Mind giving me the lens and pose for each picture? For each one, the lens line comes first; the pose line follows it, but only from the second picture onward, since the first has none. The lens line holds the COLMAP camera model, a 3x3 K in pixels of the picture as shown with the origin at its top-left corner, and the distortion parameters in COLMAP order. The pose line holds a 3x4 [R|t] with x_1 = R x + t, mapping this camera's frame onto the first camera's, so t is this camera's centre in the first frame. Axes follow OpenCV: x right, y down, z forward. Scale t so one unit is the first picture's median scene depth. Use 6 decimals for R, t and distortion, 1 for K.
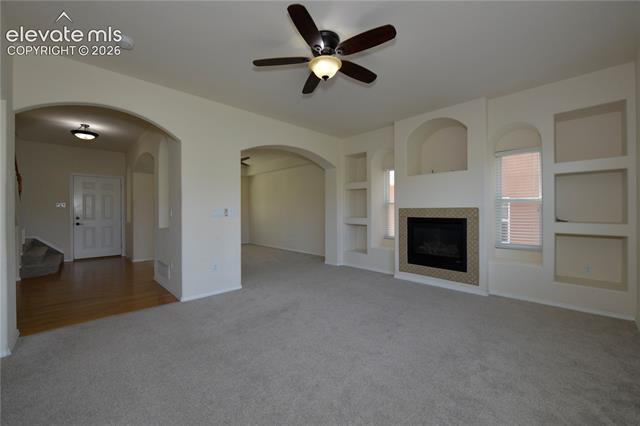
lens RADIAL K [[262.7, 0, 322.5], [0, 262.7, 212.1], [0, 0, 1]] dist [0.003106, 0.000496]
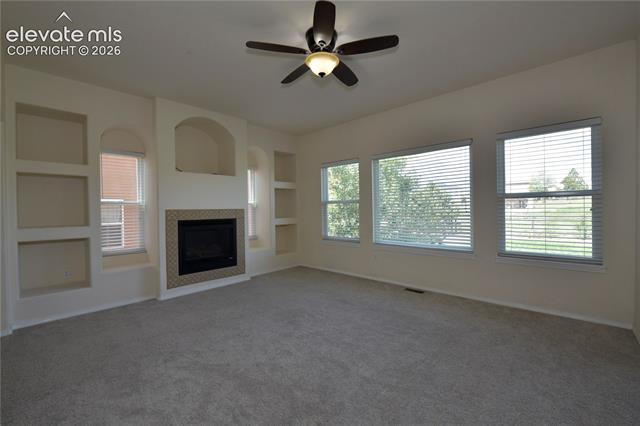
lens RADIAL K [[266.8, 0, 323.4], [0, 266.8, 208.5], [0, 0, 1]] dist [0.003218, -0.000537]
pose [[-0.047332, 0.008535, 0.998843, -0.546285], [0.021826, 0.999734, -0.007508, -0.001944], [-0.998641, 0.021446, -0.047506, 0.578232]]
